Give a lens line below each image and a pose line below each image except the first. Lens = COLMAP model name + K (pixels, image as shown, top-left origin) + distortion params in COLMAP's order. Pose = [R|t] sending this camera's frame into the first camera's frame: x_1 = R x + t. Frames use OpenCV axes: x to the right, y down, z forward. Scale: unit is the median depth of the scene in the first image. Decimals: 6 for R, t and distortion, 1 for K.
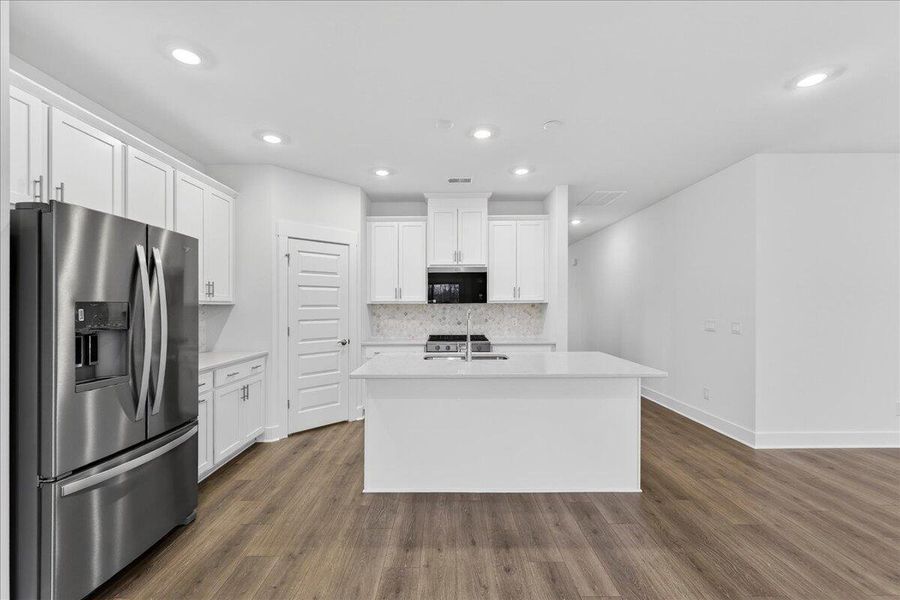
lens RADIAL K [[386.0, 0, 452.5], [0, 386.0, 303.9], [0, 0, 1]] dist [0.010816, -0.001171]
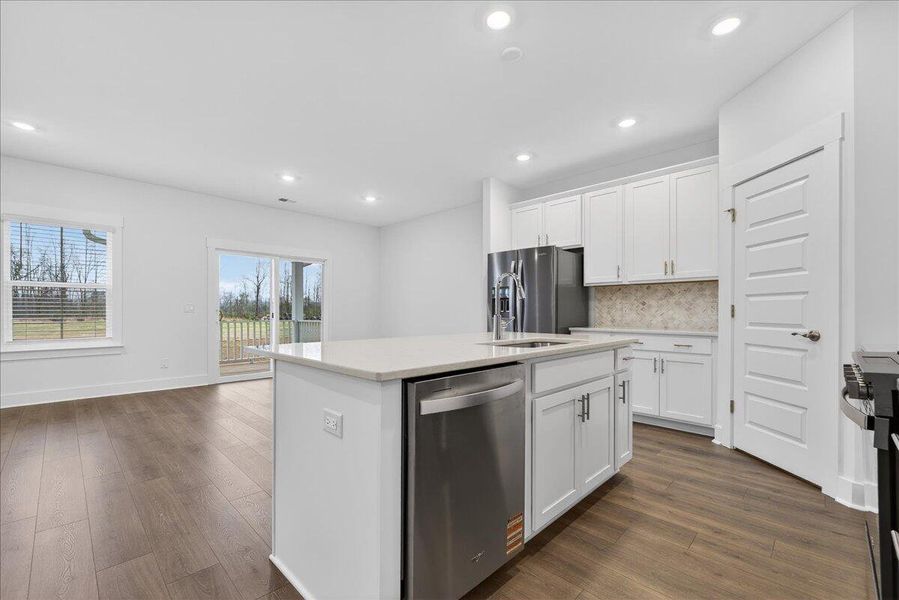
lens RADIAL K [[385.6, 0, 443.8], [0, 385.6, 307.8], [0, 0, 1]] dist [0.010816, -0.001171]
pose [[-0.724936, -0.004330, -0.688803, 0.410336], [0.005596, 0.999910, -0.012176, 0.058314], [0.688794, -0.012681, -0.724847, 0.938302]]
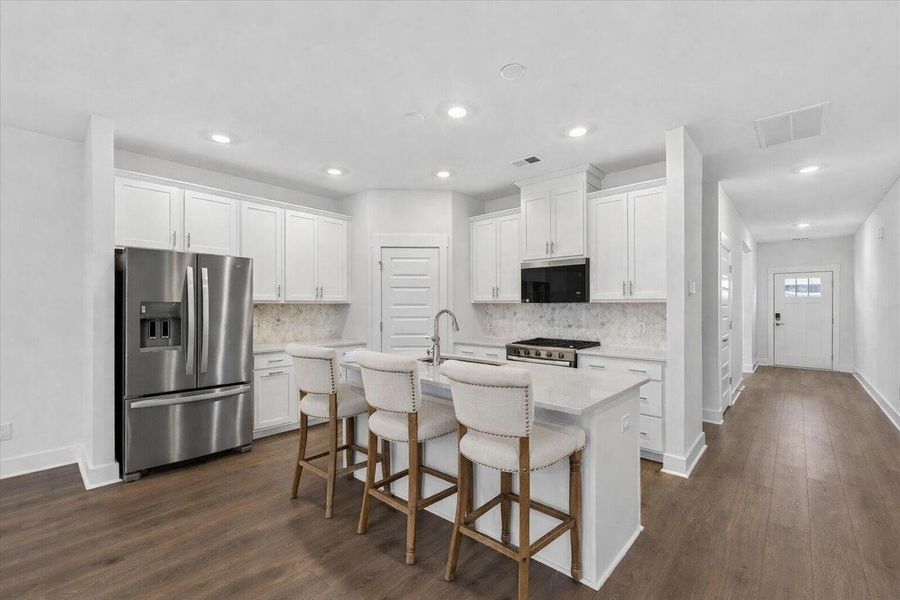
lens RADIAL K [[386.0, 0, 450.7], [0, 386.0, 308.1], [0, 0, 1]] dist [0.010816, -0.001171]
pose [[0.733873, 0.010552, -0.679205, 0.433358], [-0.000687, 0.999890, 0.014791, -0.002253], [0.679286, -0.010388, 0.733800, 0.221458]]
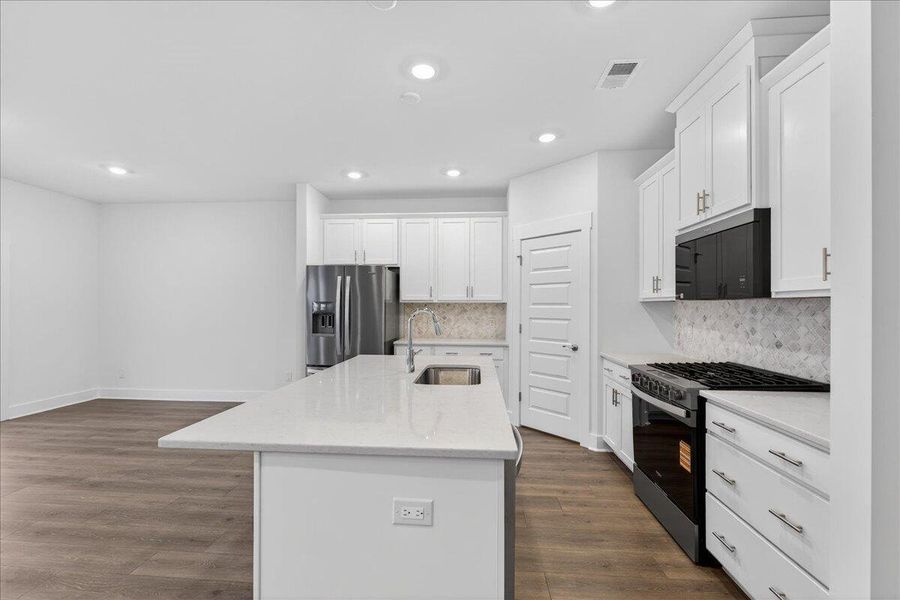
lens RADIAL K [[386.0, 0, 447.7], [0, 386.0, 302.5], [0, 0, 1]] dist [0.010816, -0.001171]
pose [[-0.096351, -0.000879, -0.995347, 0.525081], [0.004699, 0.999988, -0.001338, 0.001198], [0.995336, -0.004806, -0.096345, 0.730276]]
